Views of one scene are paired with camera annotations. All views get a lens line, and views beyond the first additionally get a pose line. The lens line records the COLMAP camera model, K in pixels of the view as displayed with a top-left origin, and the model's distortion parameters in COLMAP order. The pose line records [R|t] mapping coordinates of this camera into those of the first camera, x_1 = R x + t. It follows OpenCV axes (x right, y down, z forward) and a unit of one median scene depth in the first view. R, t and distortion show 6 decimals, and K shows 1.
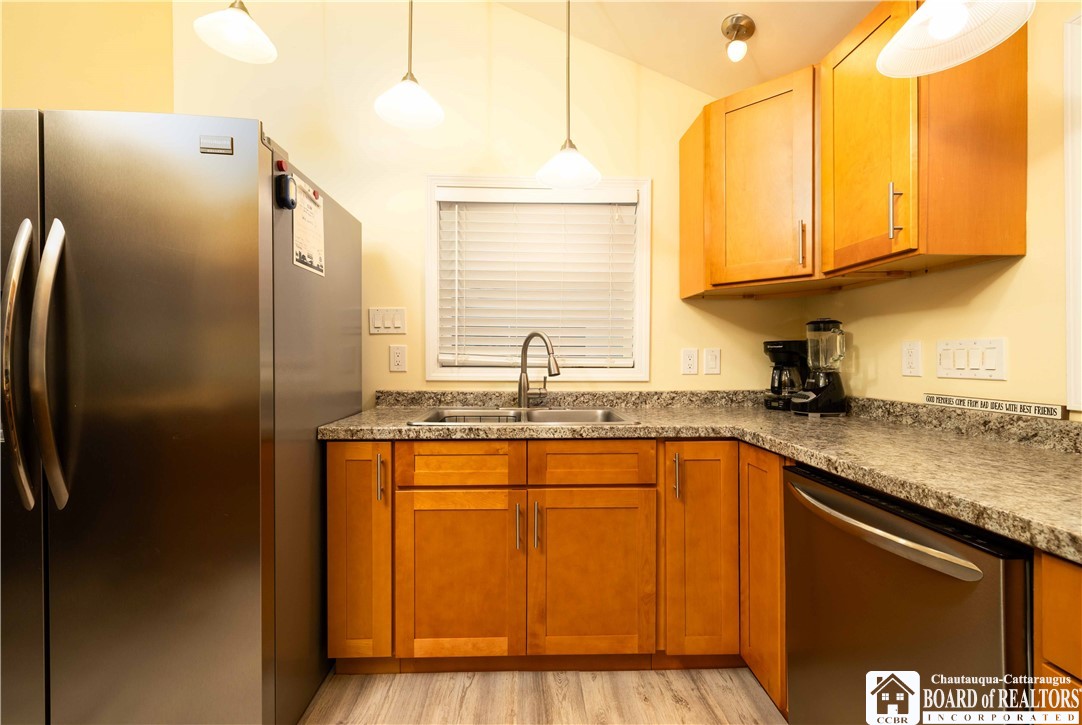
lens RADIAL K [[466.9, 0, 541.2], [0, 466.9, 359.7], [0, 0, 1]] dist [0.004370, 0.000115]
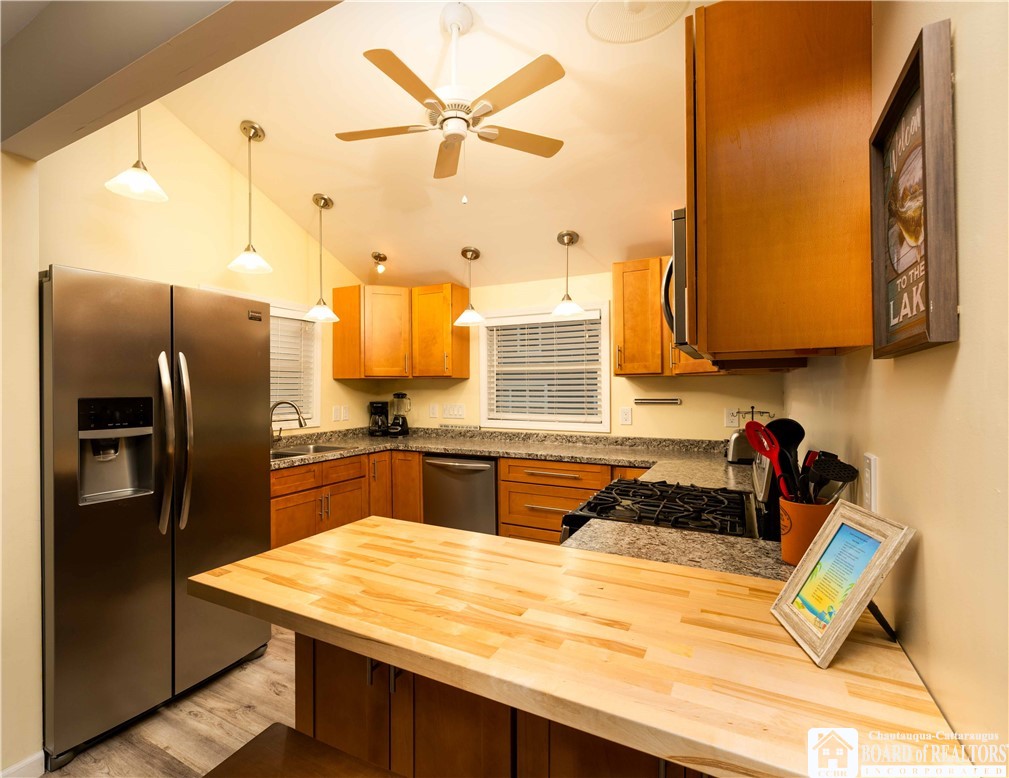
lens RADIAL K [[459.0, 0, 500.8], [0, 459.0, 389.5], [0, 0, 1]] dist [-0.000938, -0.000009]
pose [[0.461126, 0.004549, 0.887323, -1.238258], [0.000036, 0.999987, -0.005145, -0.103777], [-0.887335, 0.002404, 0.461120, -0.466563]]
